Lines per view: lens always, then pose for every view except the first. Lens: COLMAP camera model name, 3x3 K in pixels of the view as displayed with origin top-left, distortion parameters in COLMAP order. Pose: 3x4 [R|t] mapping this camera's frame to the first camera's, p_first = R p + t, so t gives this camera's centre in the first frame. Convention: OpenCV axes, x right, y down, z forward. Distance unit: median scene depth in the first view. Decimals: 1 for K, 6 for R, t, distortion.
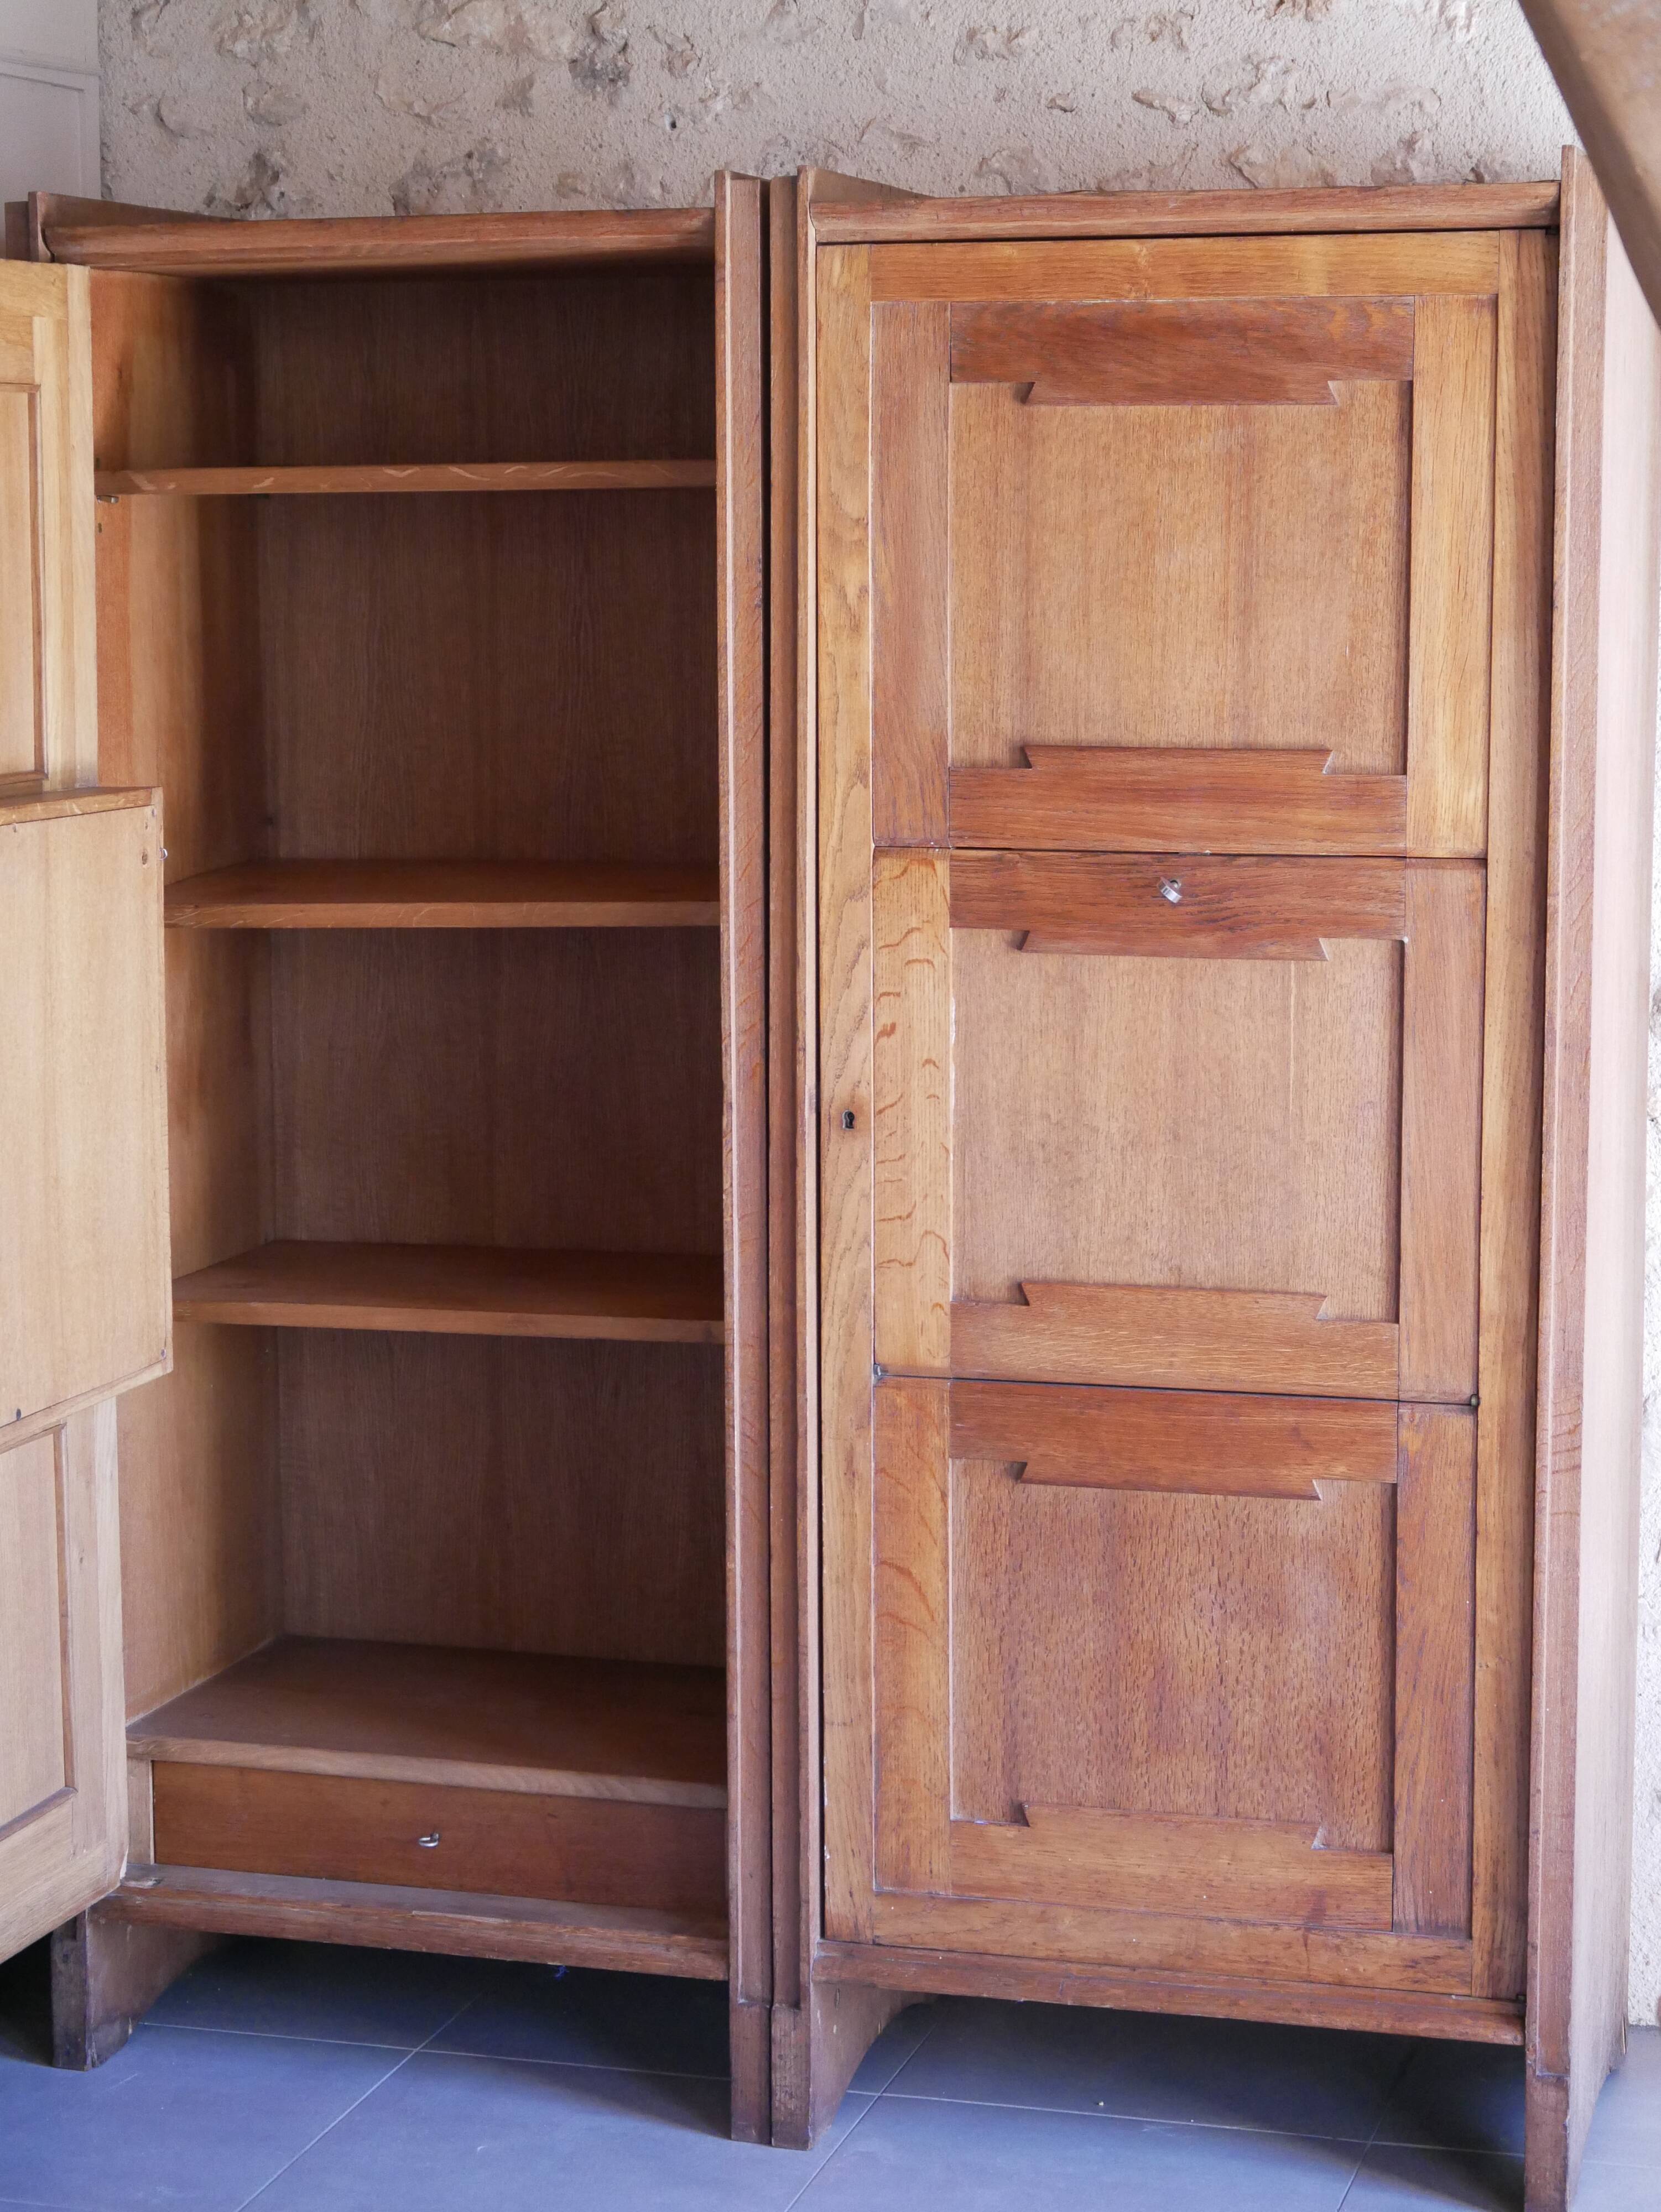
lens RADIAL K [[4565.9, 0, 828.2], [0, 4565.9, 1096.5], [0, 0, 1]] dist [-0.044186, 0.197182]
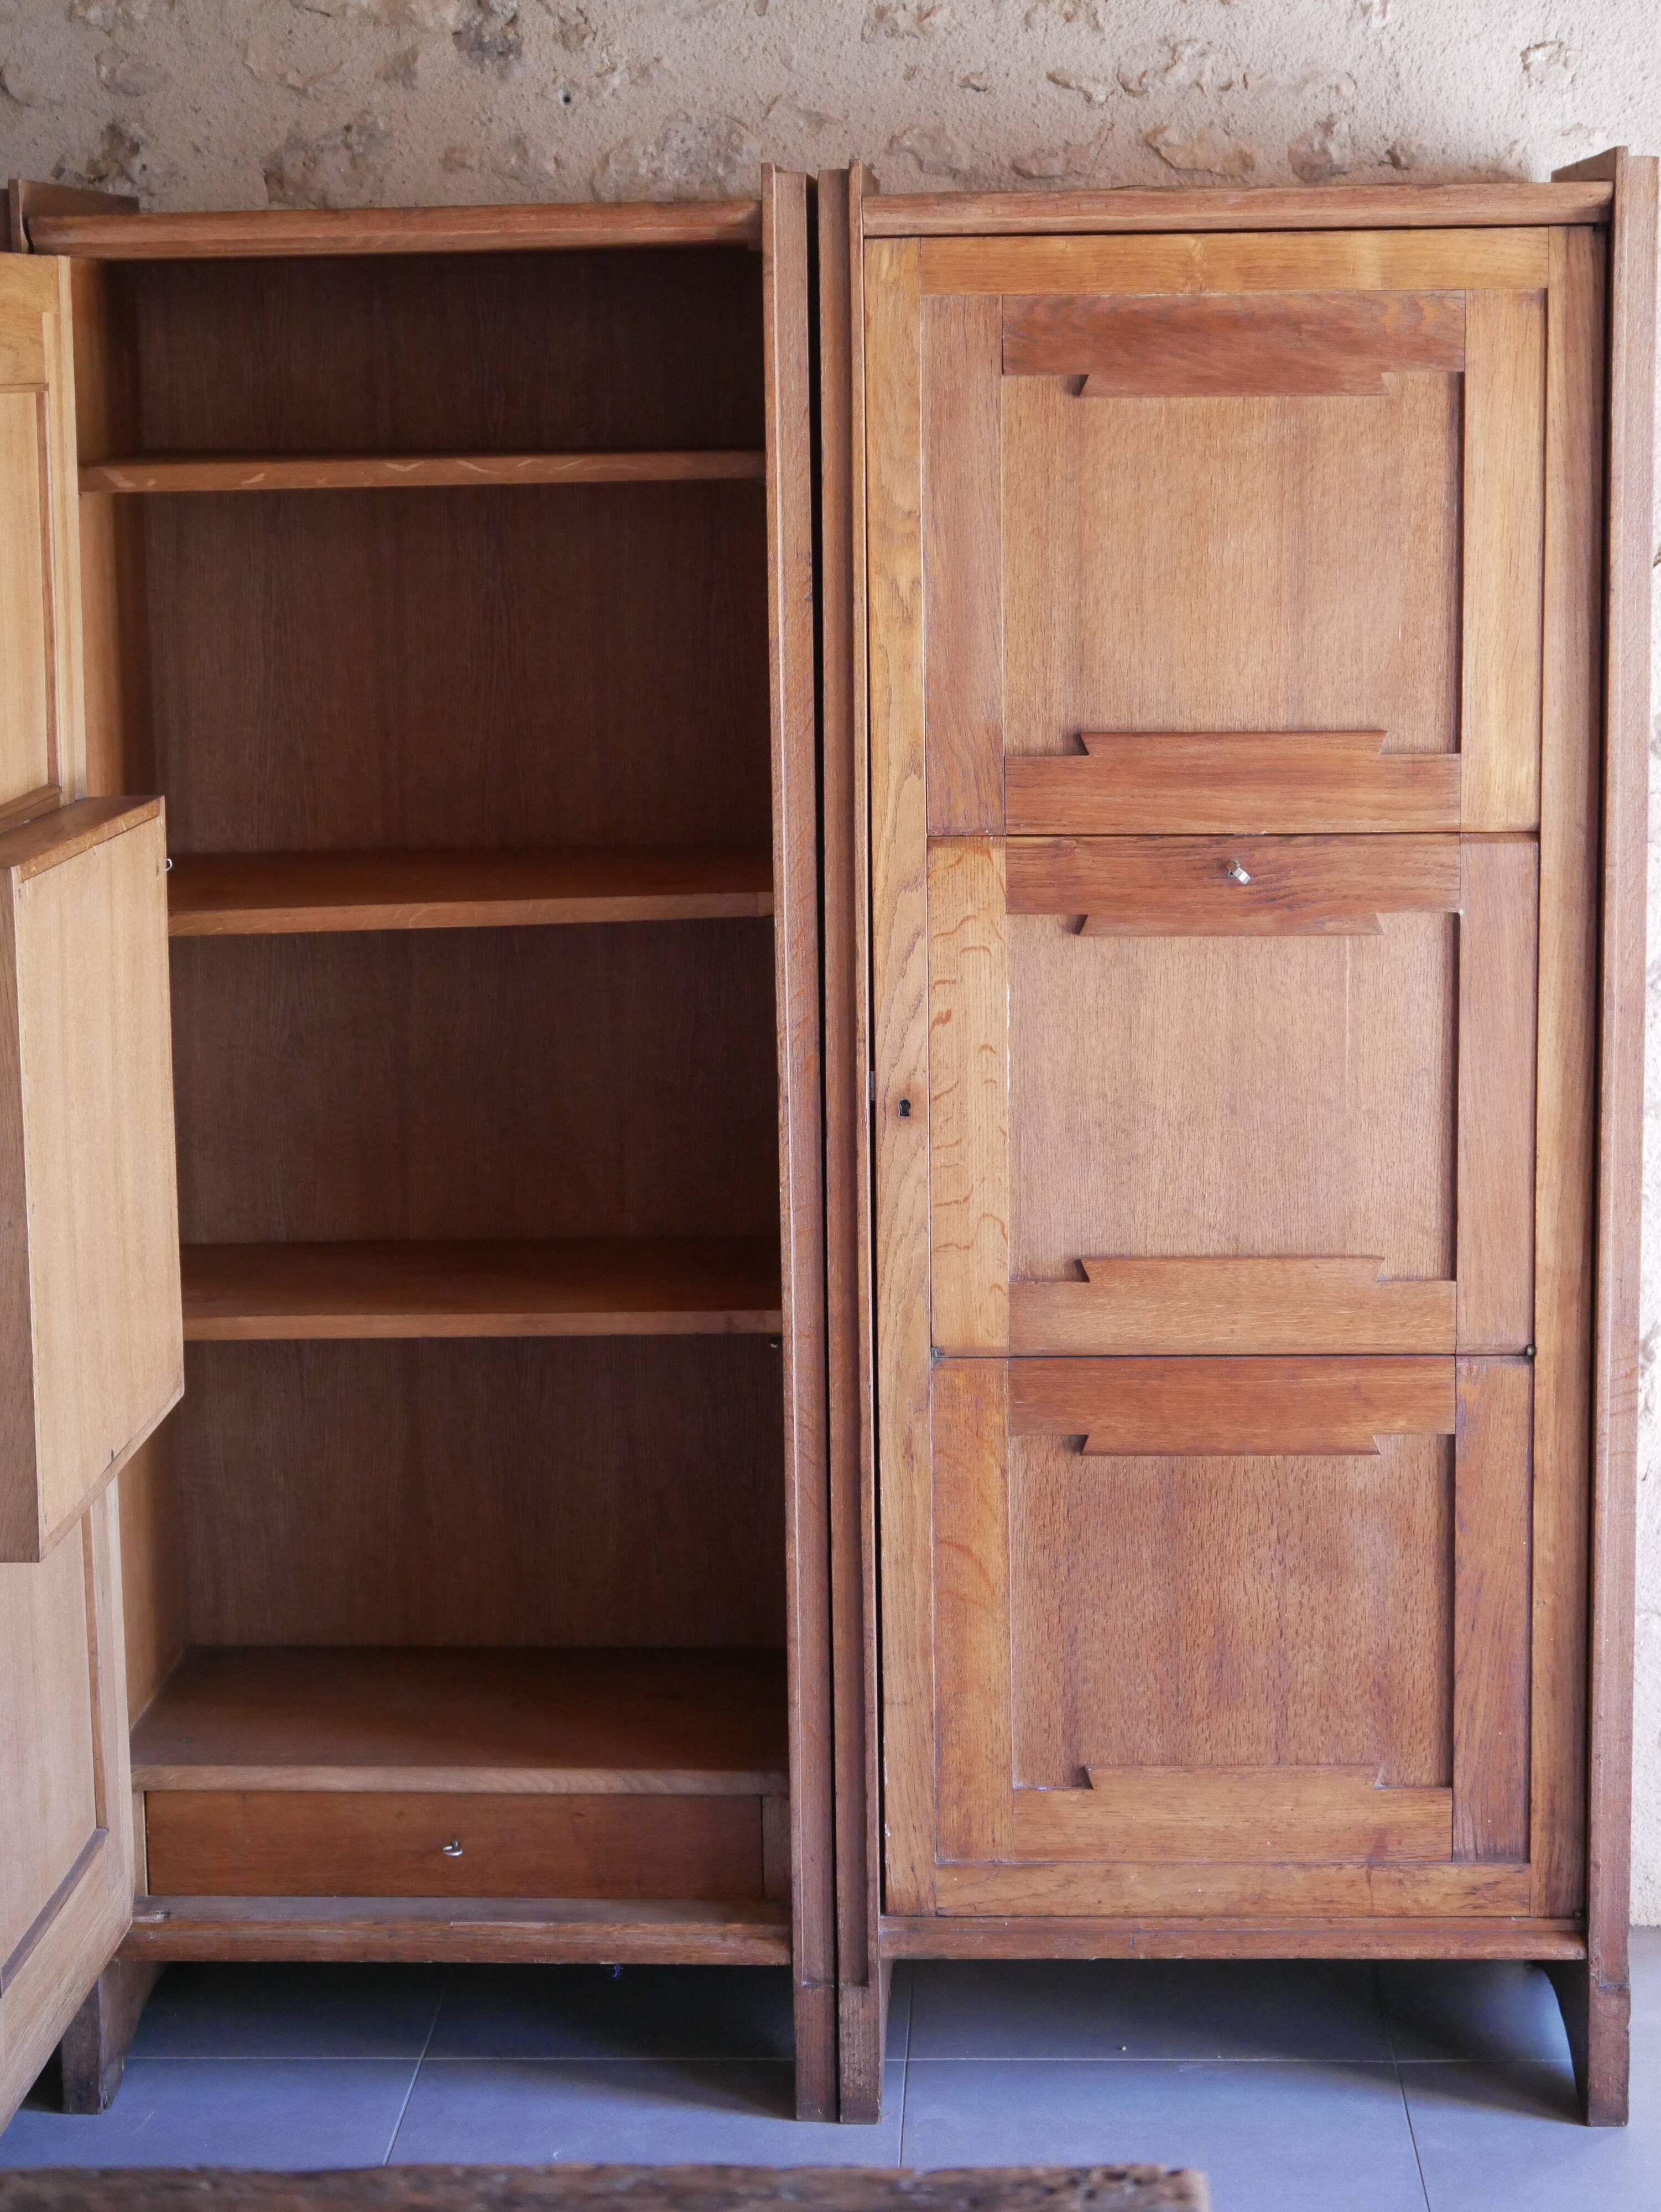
lens RADIAL K [[4565.9, 0, 828.2], [0, 4565.9, 1096.5], [0, 0, 1]] dist [-0.044186, 0.197182]
pose [[0.971244, -0.047546, 0.233289, -0.248586], [0.040652, 0.998585, 0.034272, -0.032816], [-0.234589, -0.023803, 0.971803, 0.025052]]
